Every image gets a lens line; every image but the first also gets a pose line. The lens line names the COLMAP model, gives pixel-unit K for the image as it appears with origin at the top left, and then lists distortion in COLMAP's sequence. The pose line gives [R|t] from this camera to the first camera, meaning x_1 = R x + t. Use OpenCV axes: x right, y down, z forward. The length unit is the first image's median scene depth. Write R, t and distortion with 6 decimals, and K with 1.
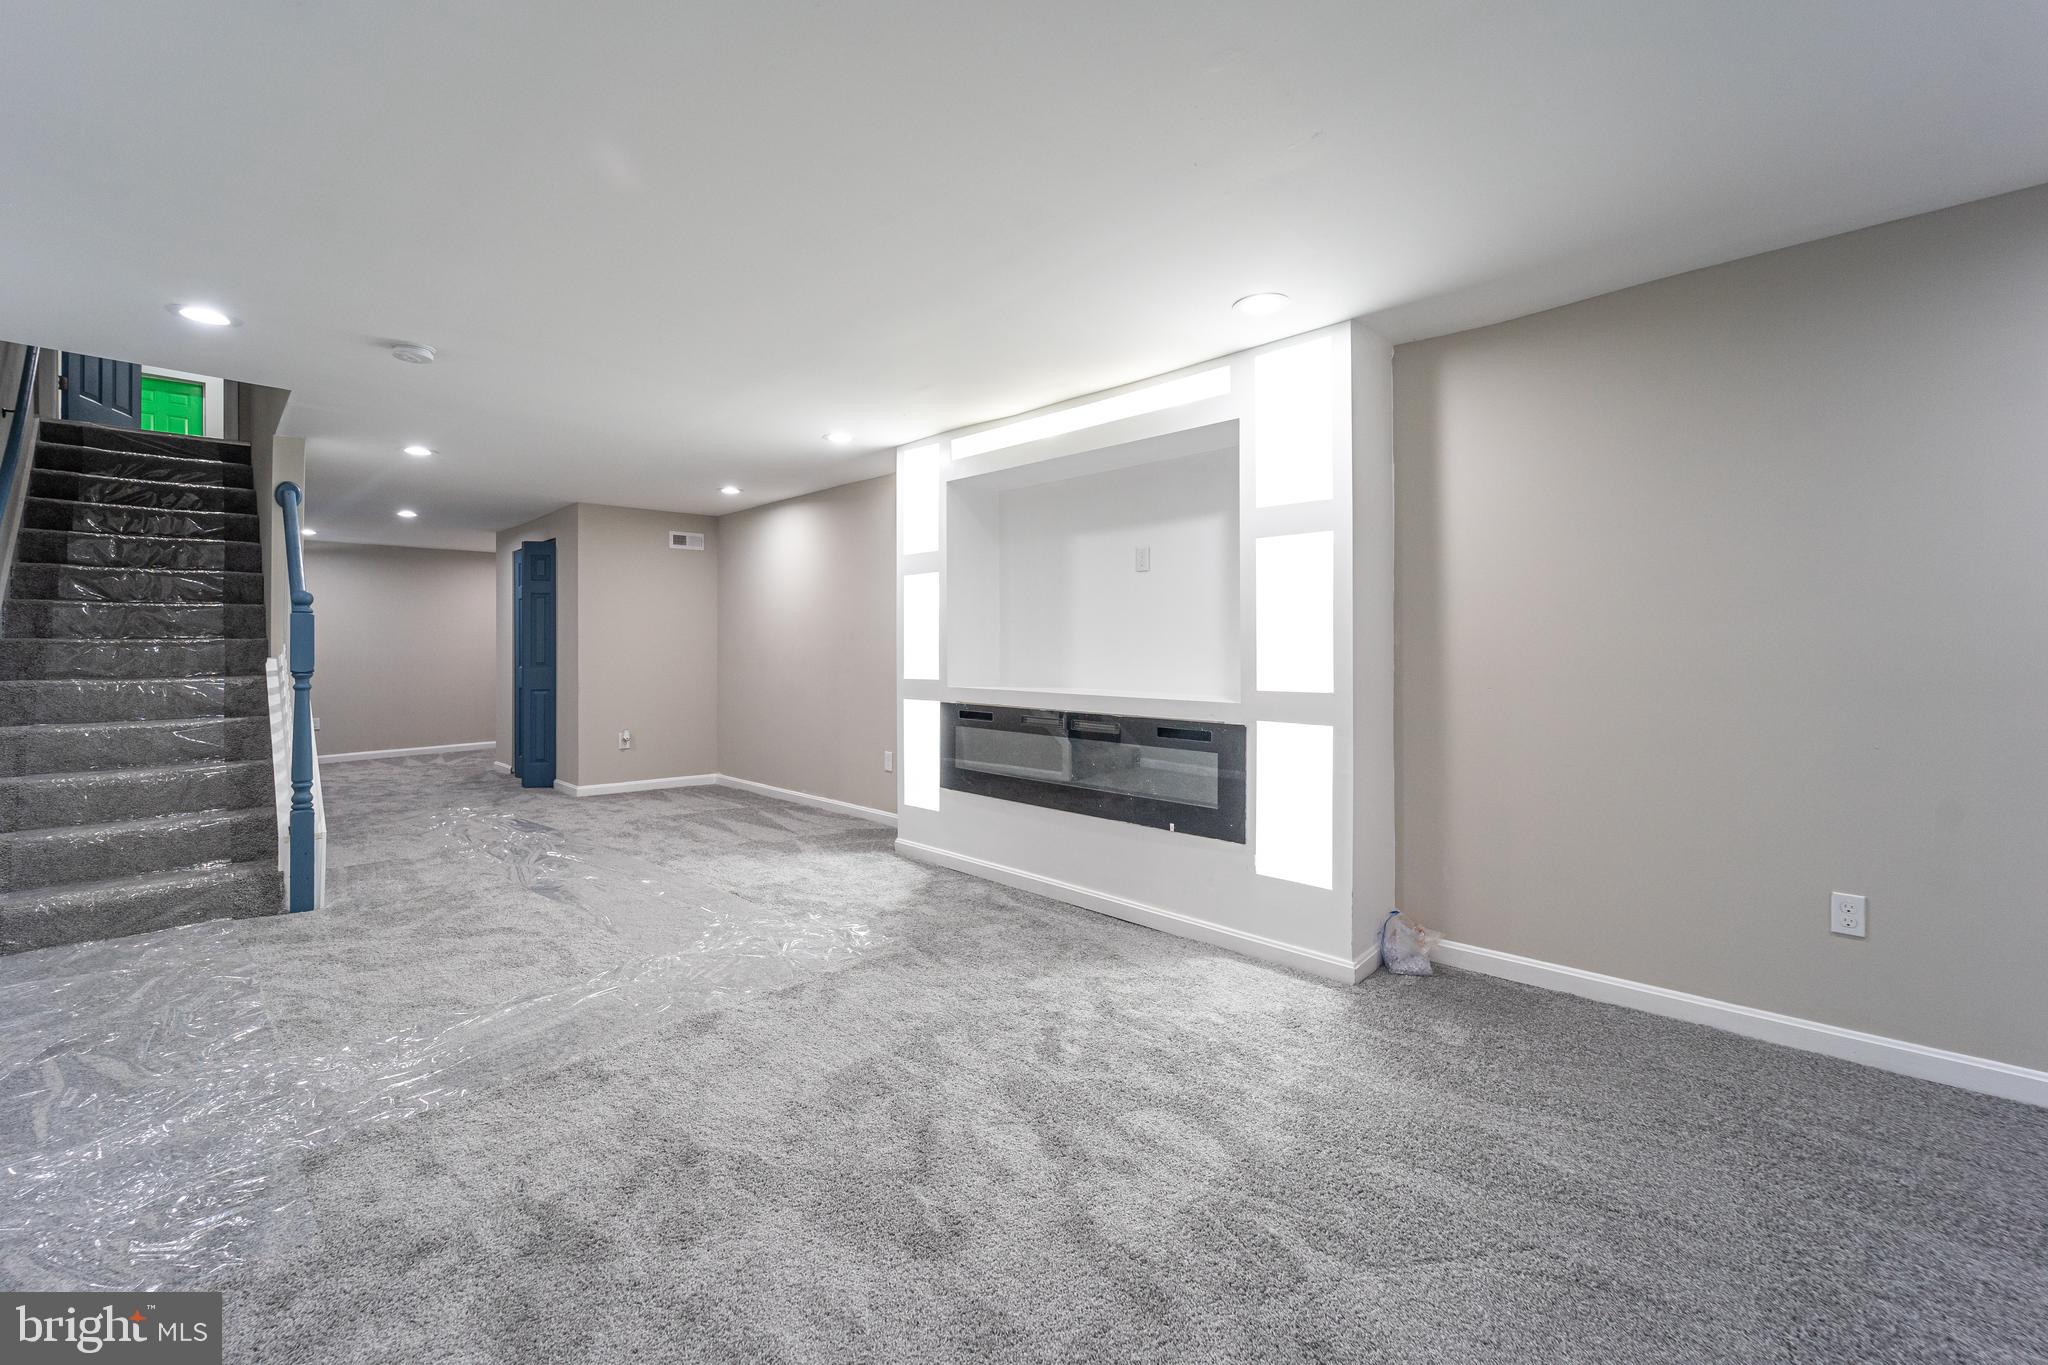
lens RADIAL K [[832.1, 0, 1022.9], [0, 832.1, 638.9], [0, 0, 1]] dist [-0.000371, -0.003478]
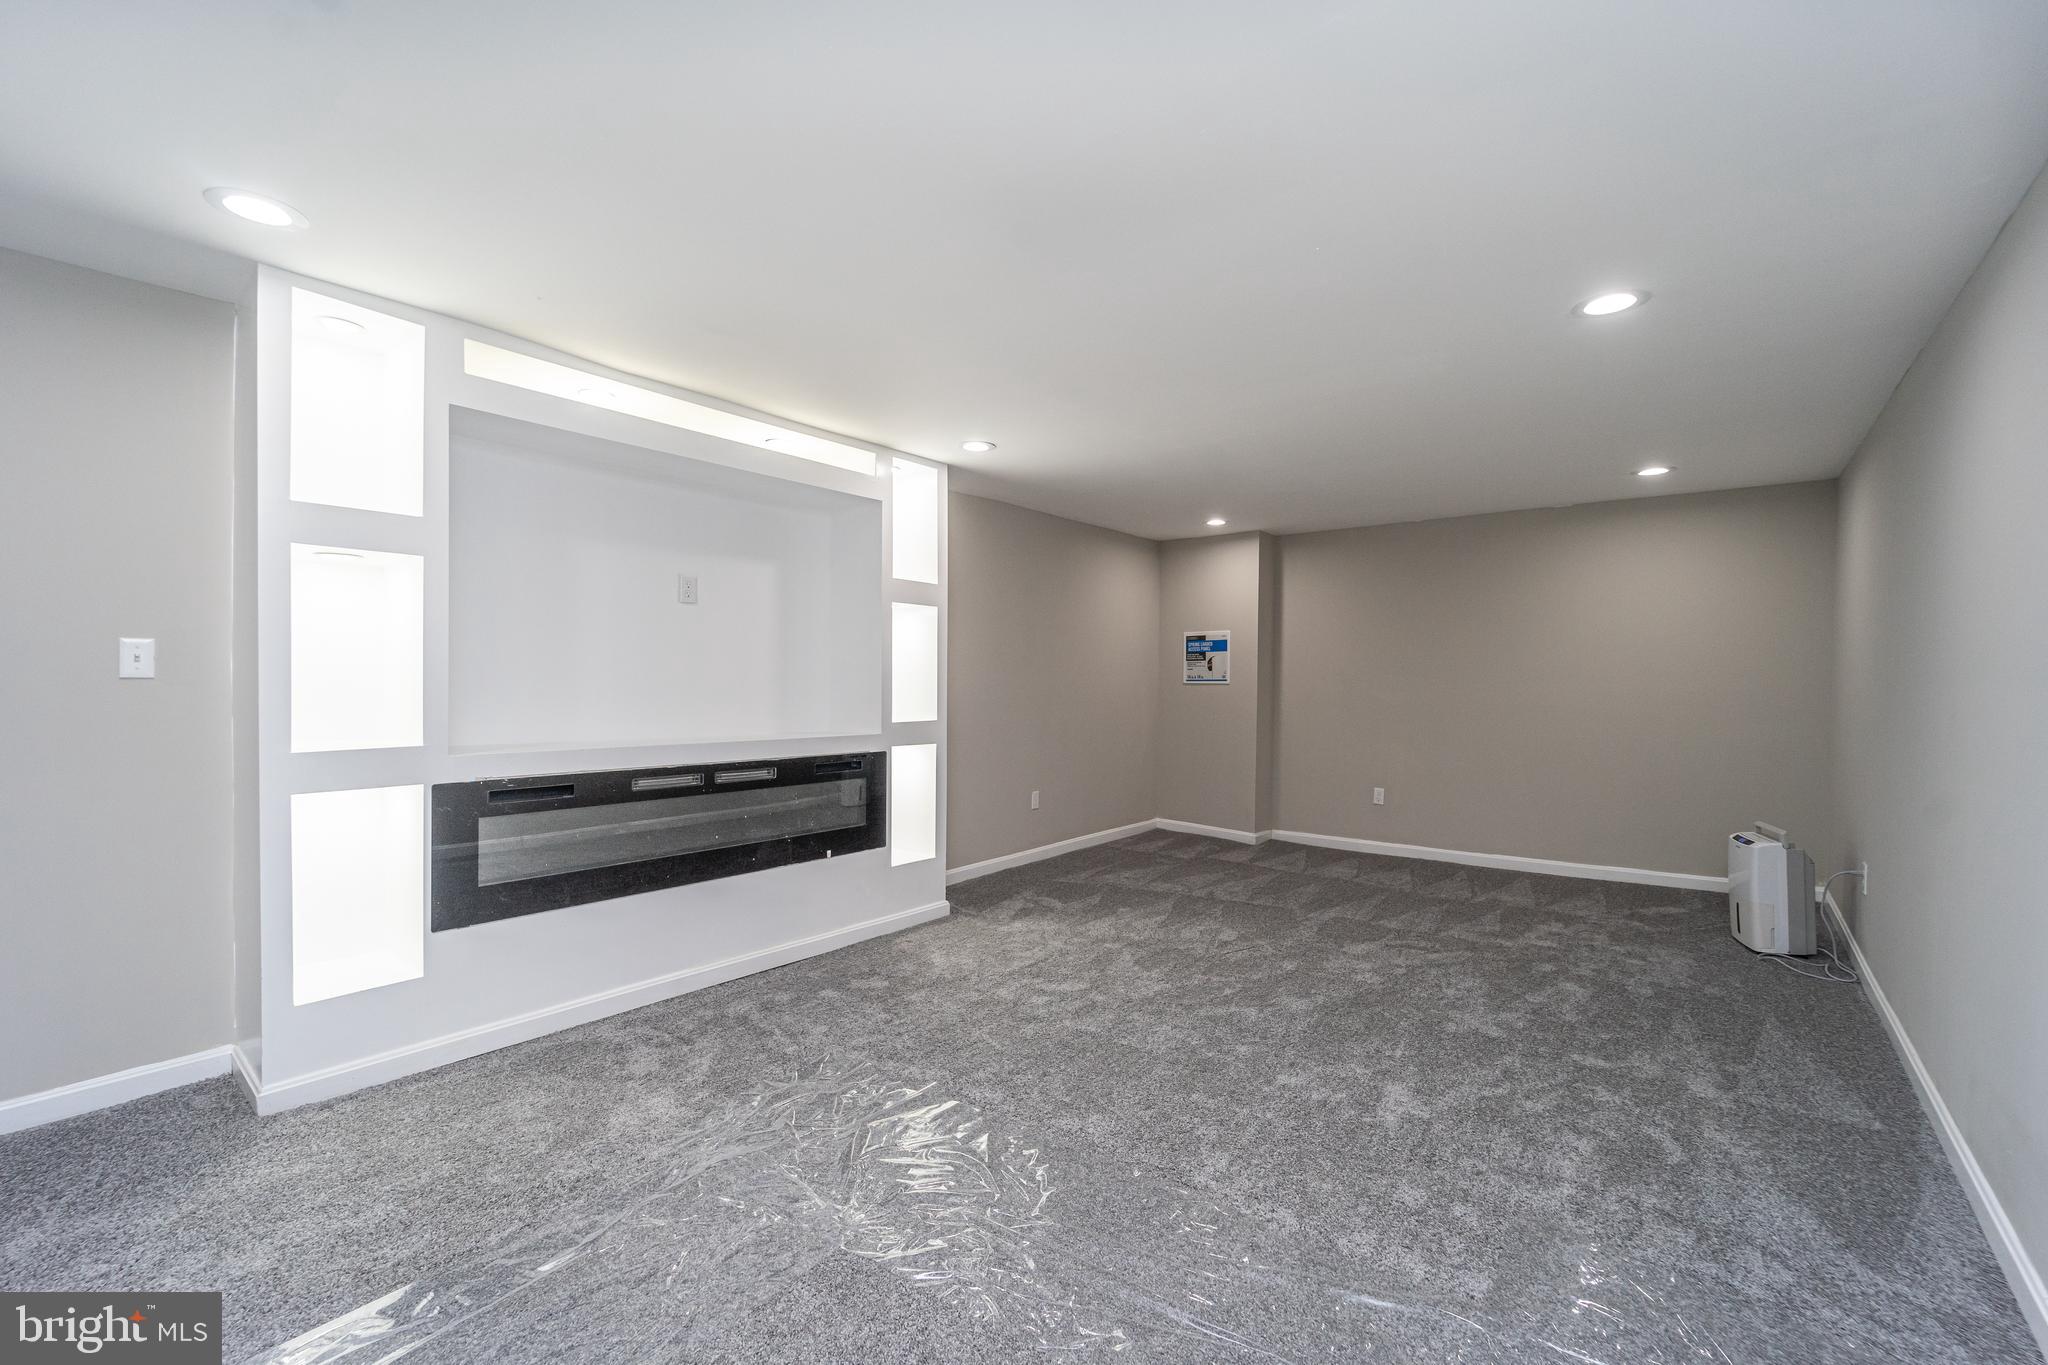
lens RADIAL K [[820.1, 0, 1029.2], [0, 820.1, 685.7], [0, 0, 1]] dist [0.003333, -0.002886]
pose [[-0.084467, -0.001343, 0.996425, -0.903374], [-0.015873, 0.999874, 0.000002, 0.002733], [-0.996300, -0.015816, -0.084477, 0.828163]]
